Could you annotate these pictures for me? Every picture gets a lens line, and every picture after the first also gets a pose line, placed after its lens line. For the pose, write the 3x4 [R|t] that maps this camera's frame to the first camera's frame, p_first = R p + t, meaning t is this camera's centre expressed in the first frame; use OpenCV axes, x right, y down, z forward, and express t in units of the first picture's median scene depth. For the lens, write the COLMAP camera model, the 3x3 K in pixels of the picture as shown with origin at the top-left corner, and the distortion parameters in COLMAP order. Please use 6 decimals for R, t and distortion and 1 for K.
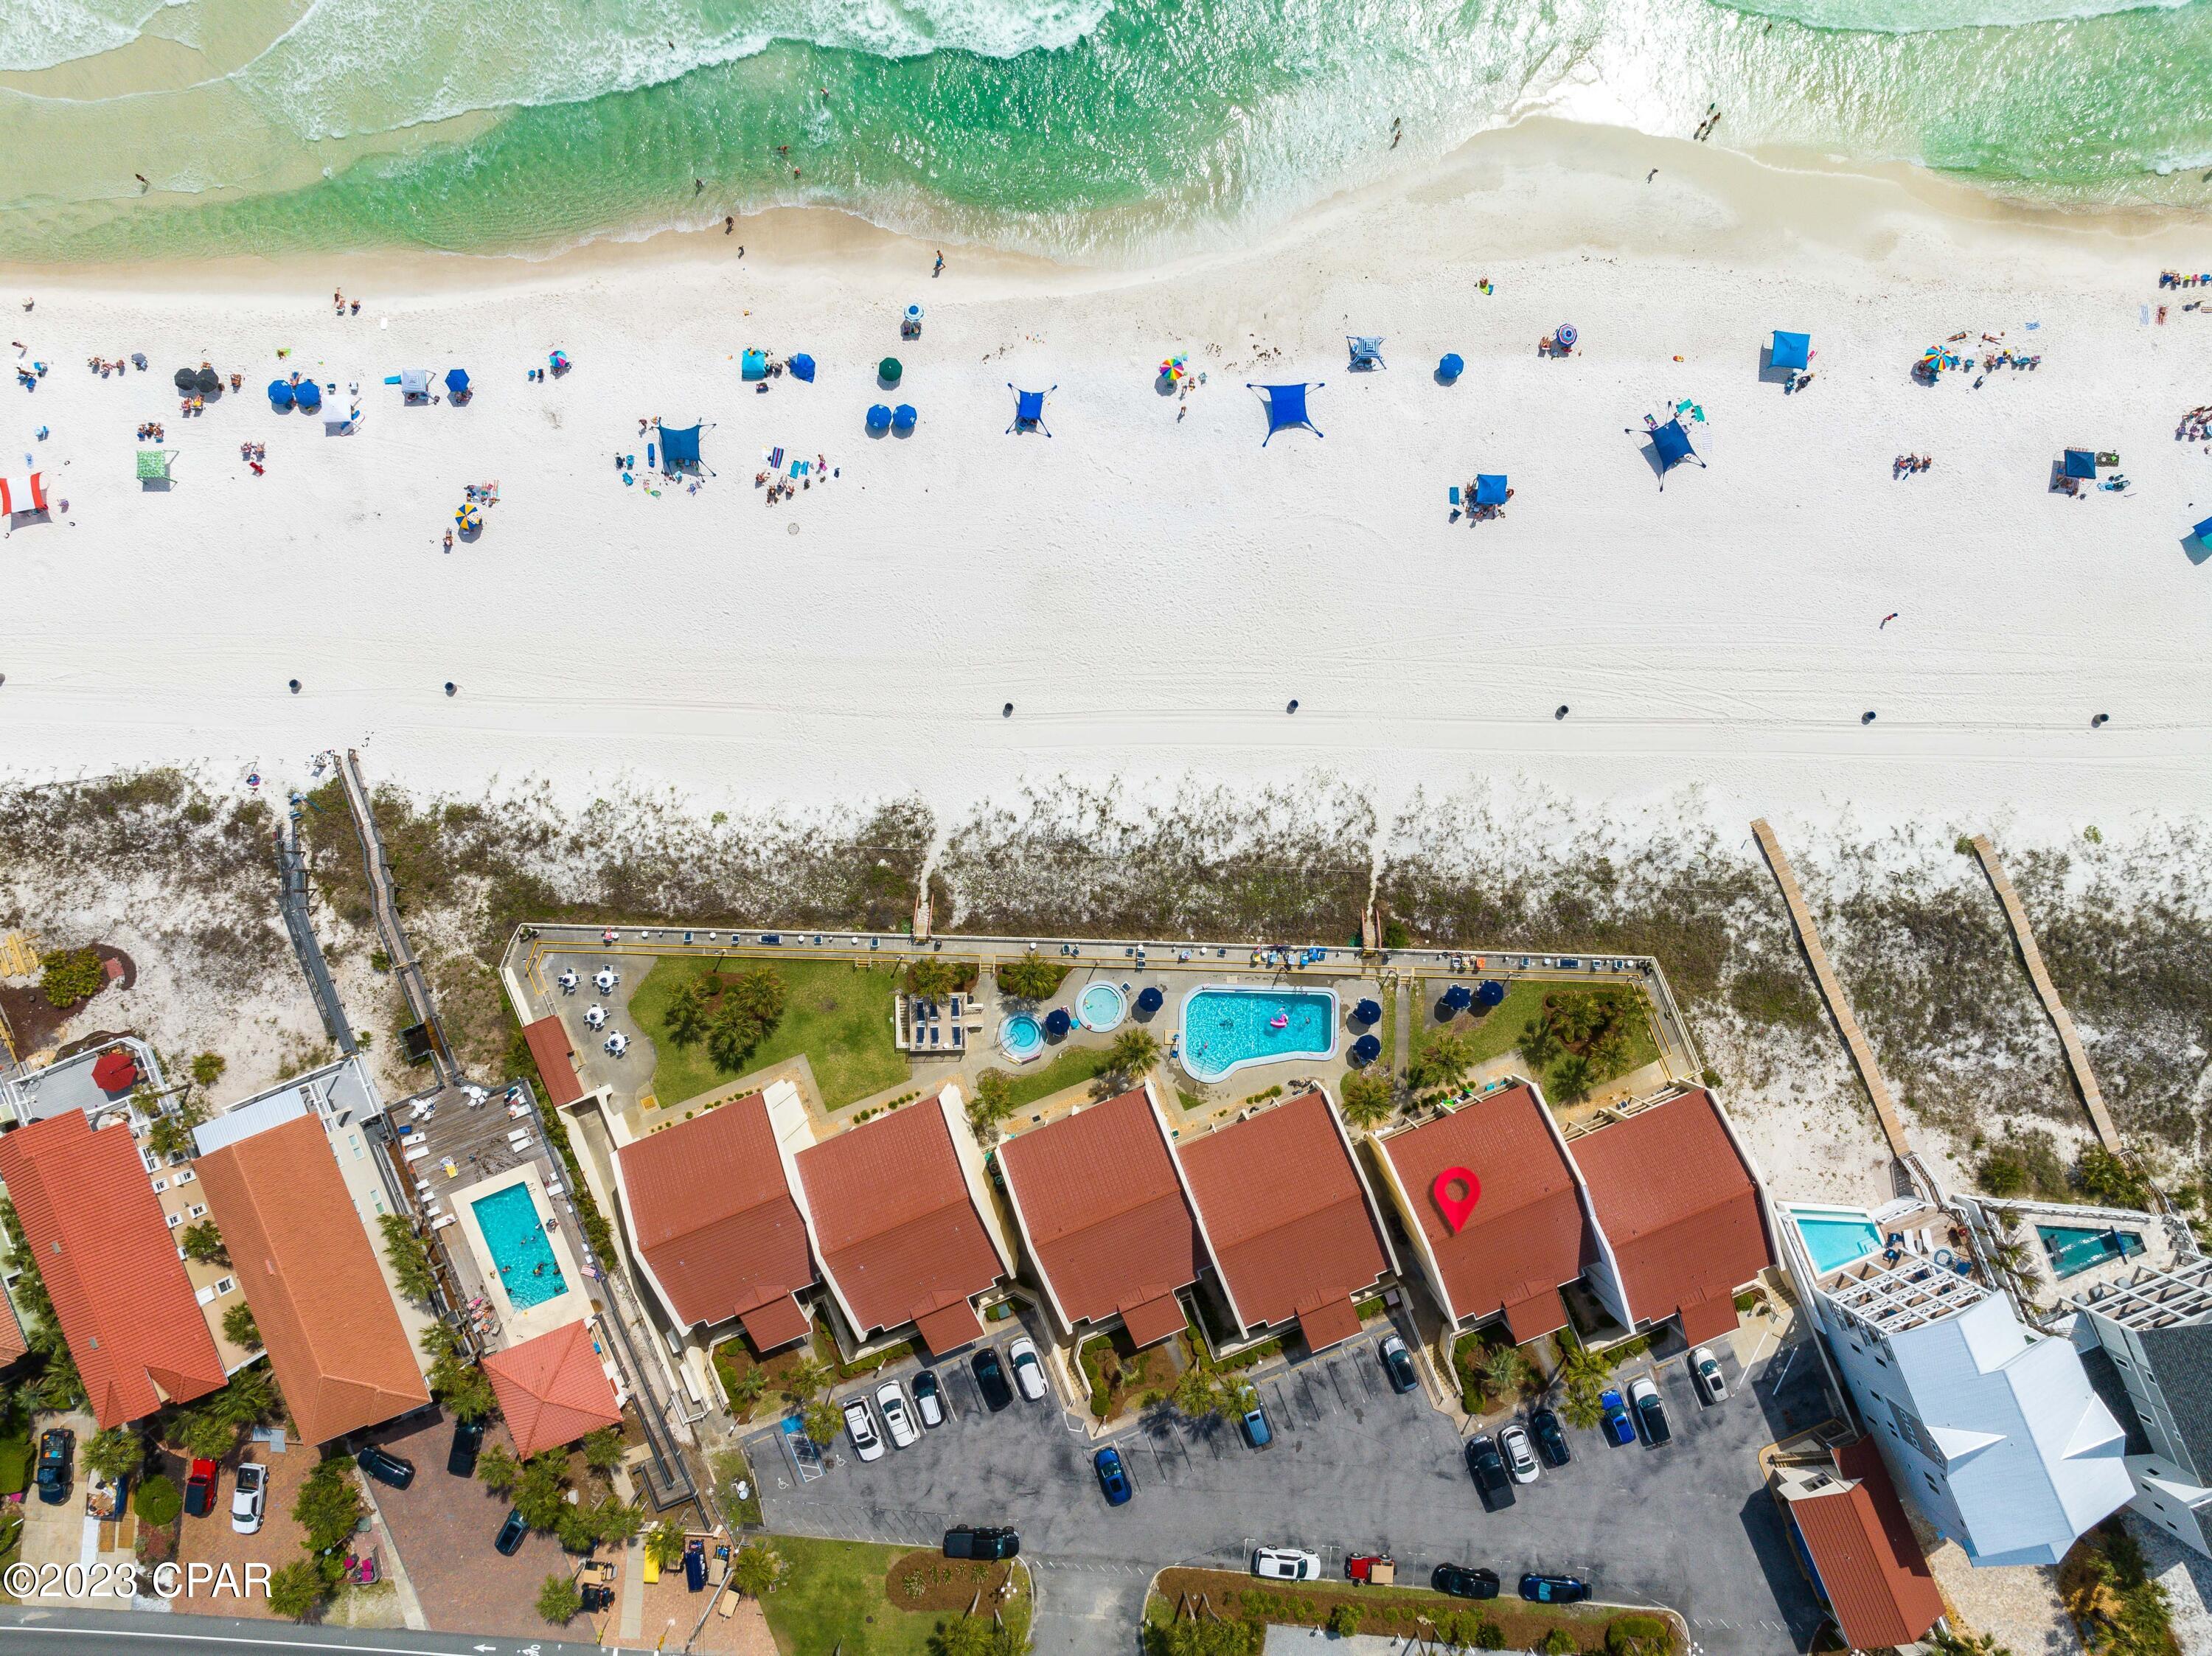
lens RADIAL K [[1535.0, 0, 1111.5], [0, 1535.0, 853.2], [0, 0, 1]] dist [0.020627, -0.048929]
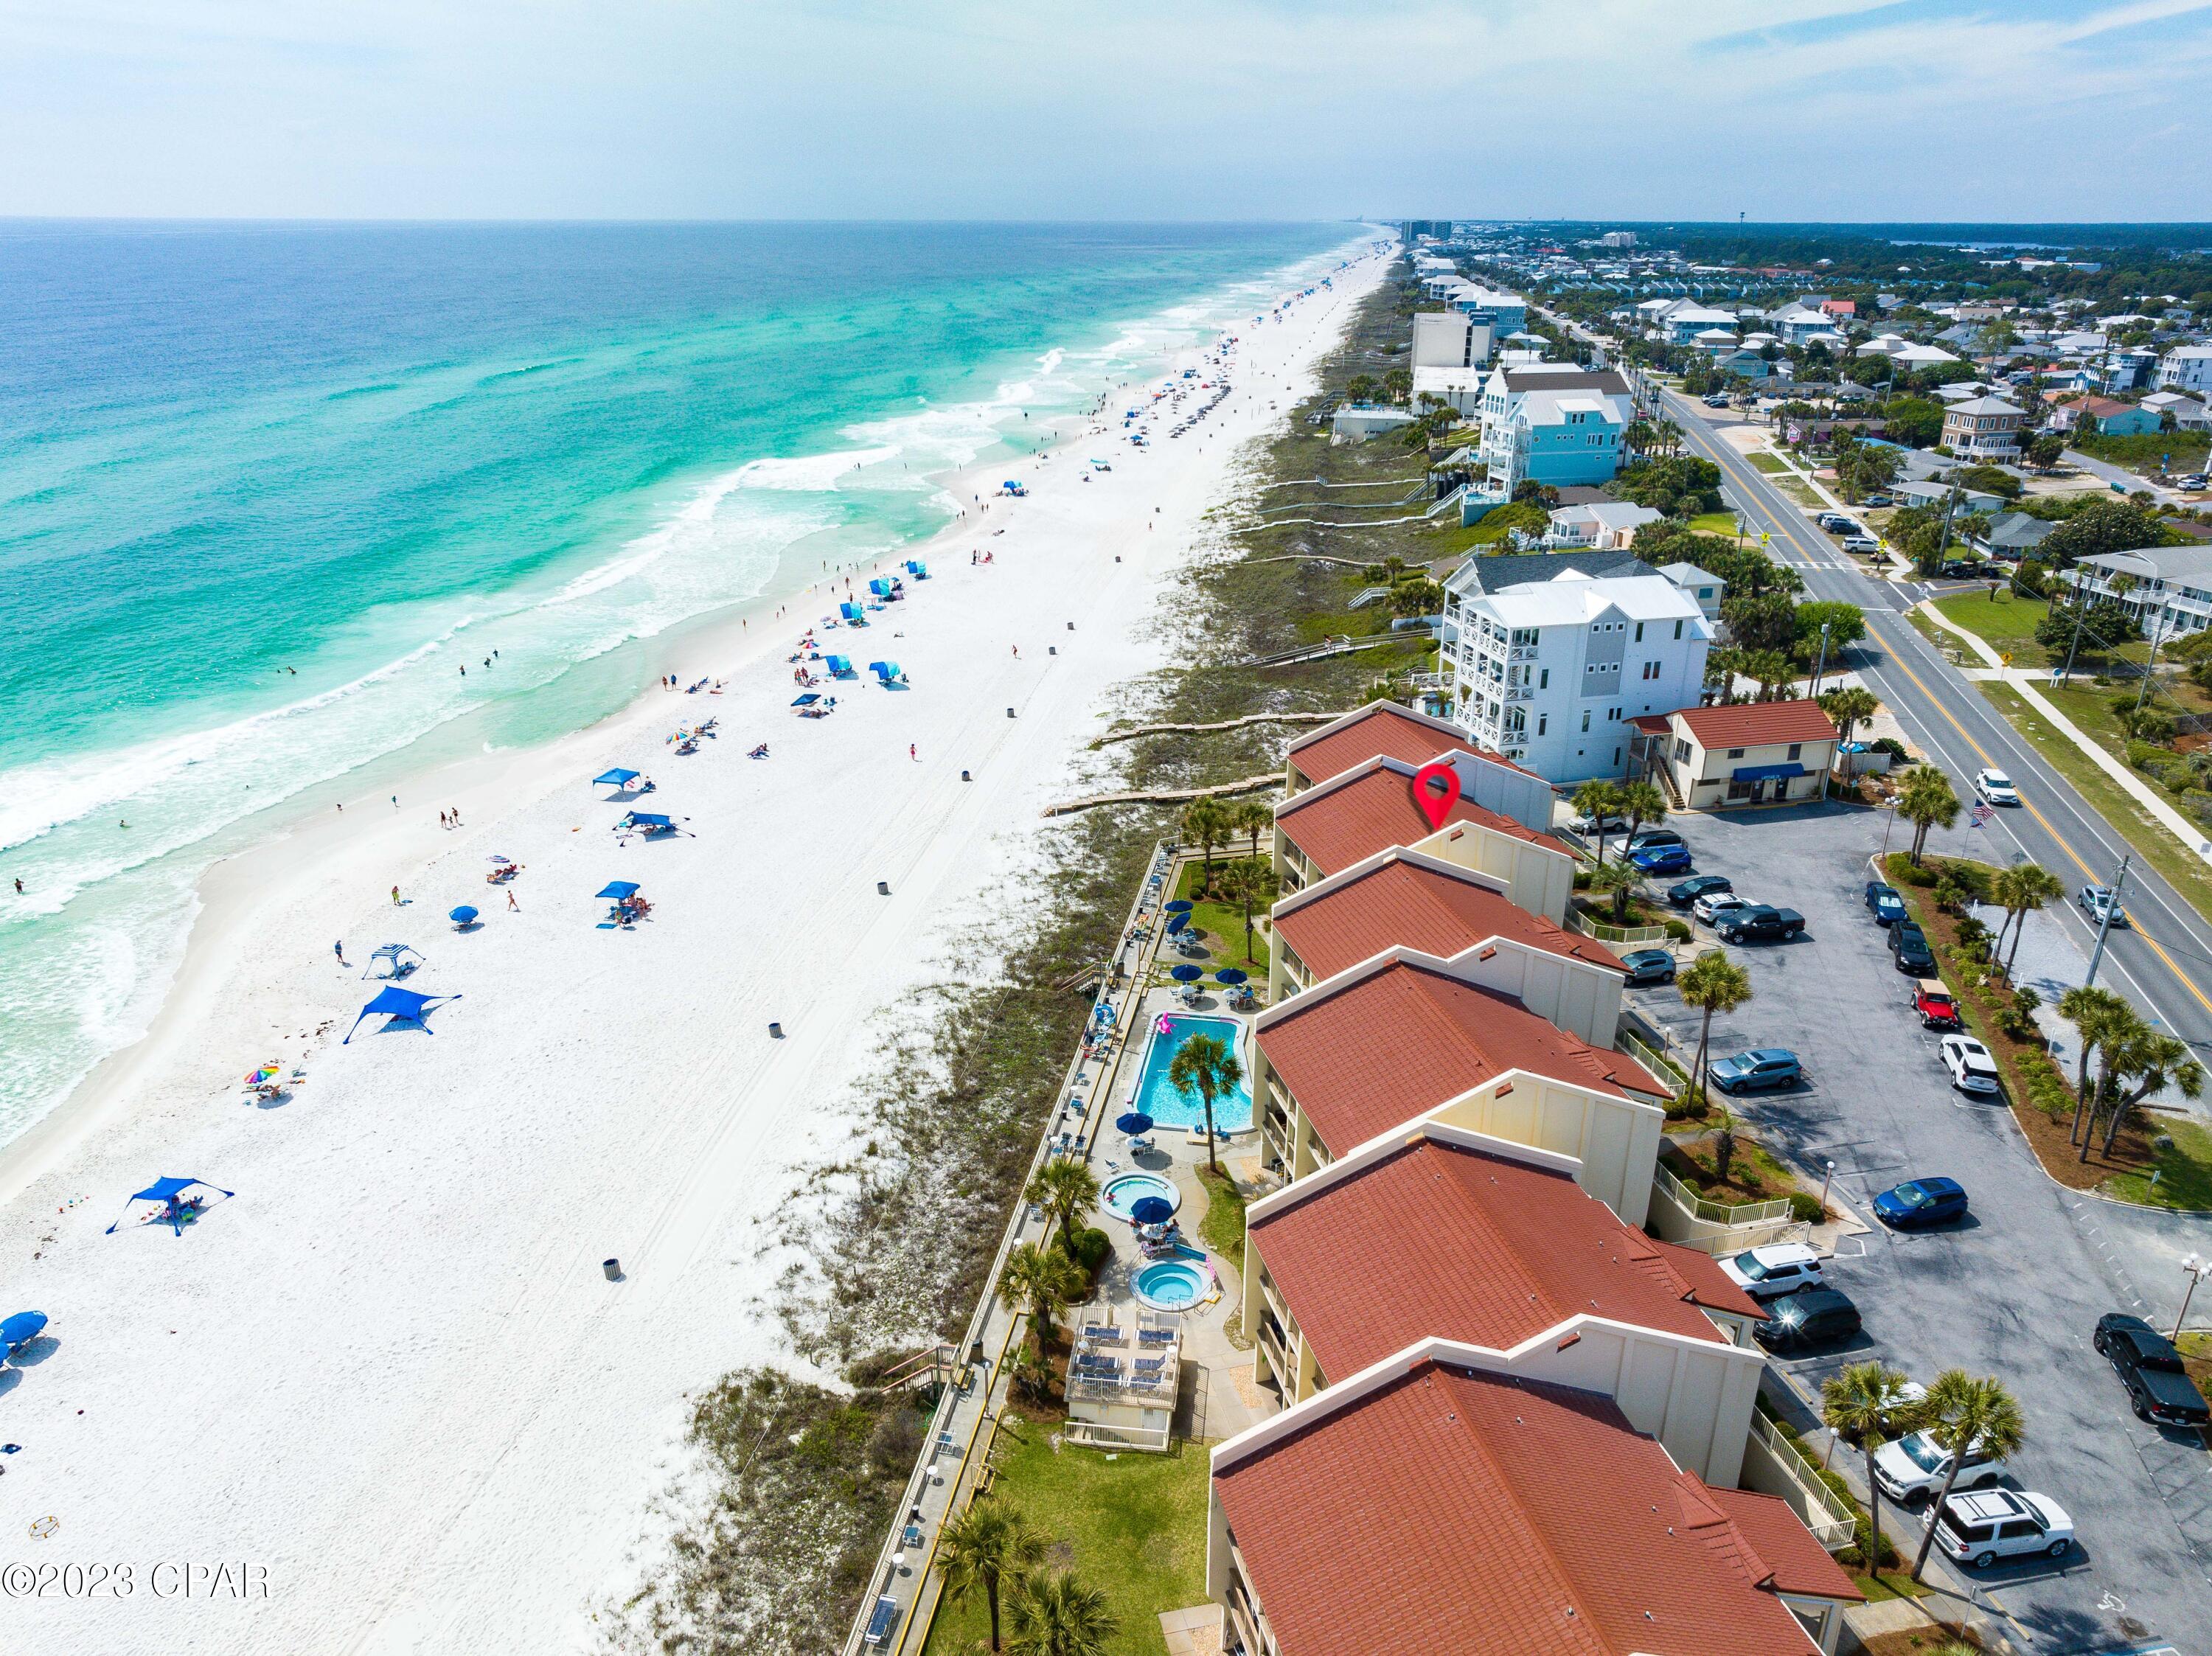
lens RADIAL K [[1541.9, 0, 1113.0], [0, 1541.9, 823.0], [0, 0, 1]] dist [-0.000357, 0.002950]
pose [[0.141591, -0.370238, 0.918083, -0.521485], [0.989843, 0.064879, -0.126494, 0.158655], [-0.012731, 0.926669, 0.375664, 0.630513]]
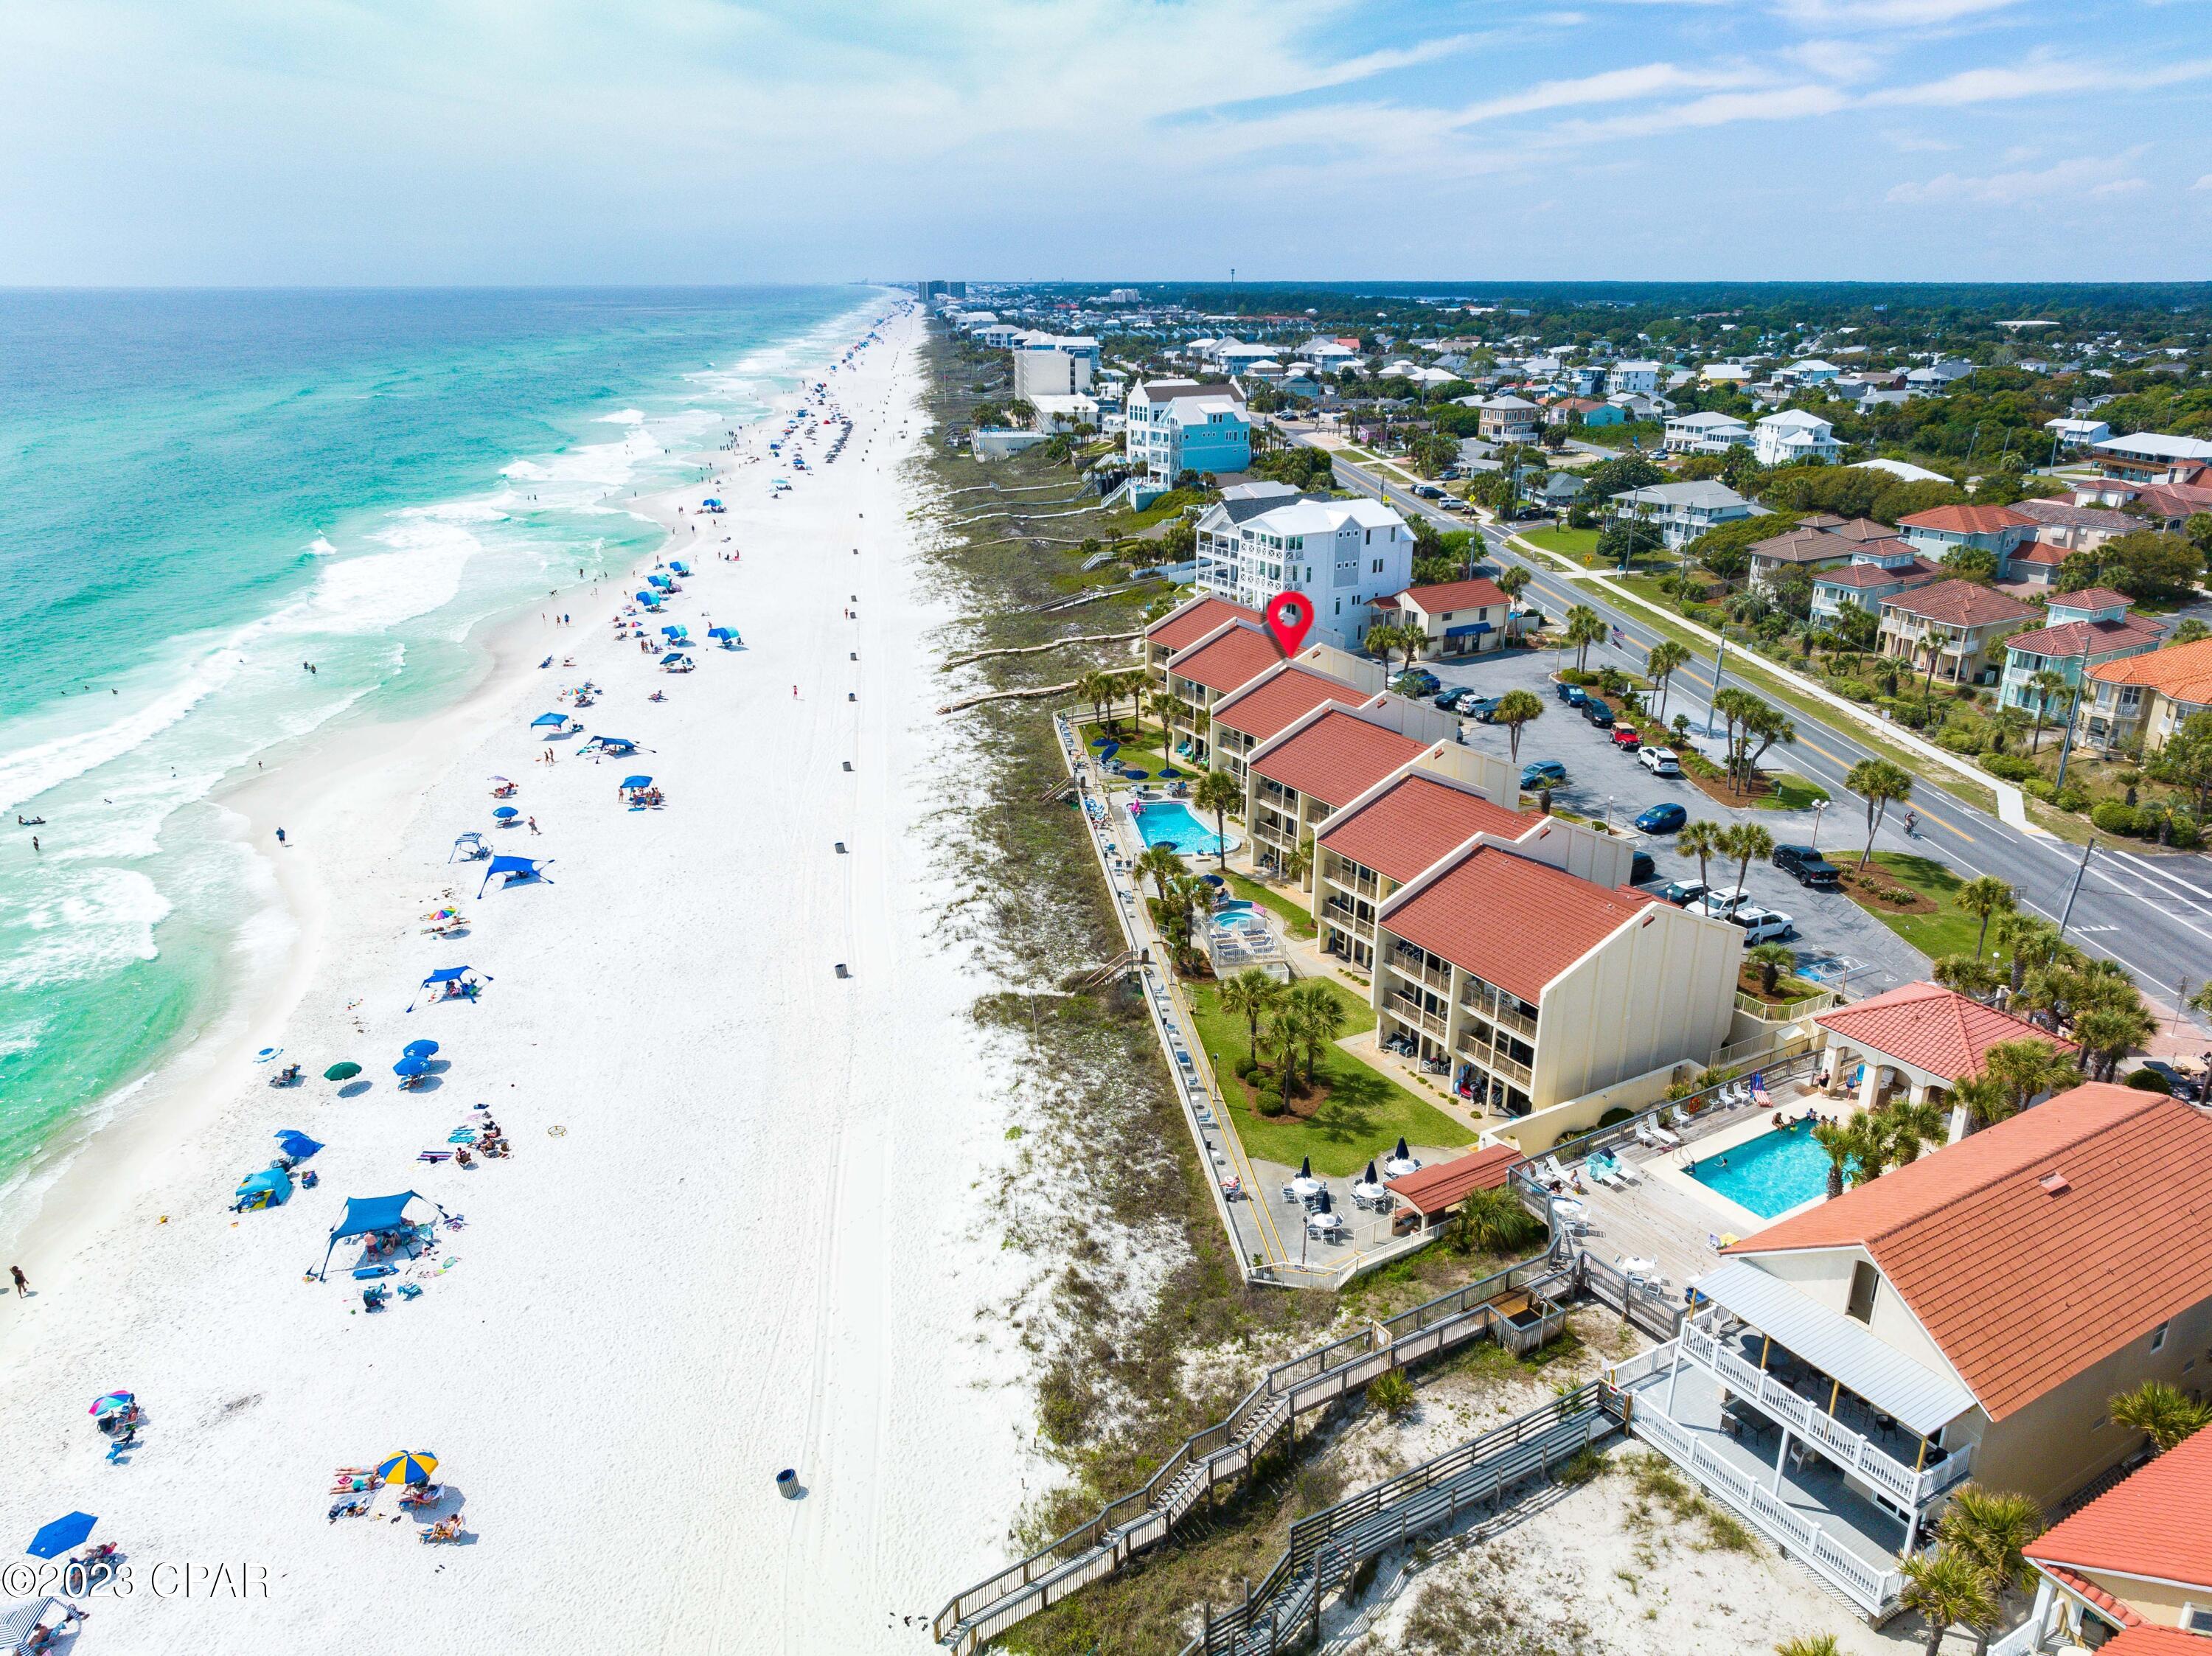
lens RADIAL K [[1541.9, 0, 1113.0], [0, 1541.9, 823.0], [0, 0, 1]] dist [-0.000357, 0.002950]
pose [[-0.157259, -0.336258, 0.928547, -0.814450], [0.987508, -0.044143, 0.151259, -0.073762], [-0.009873, 0.940735, 0.339000, 0.666230]]
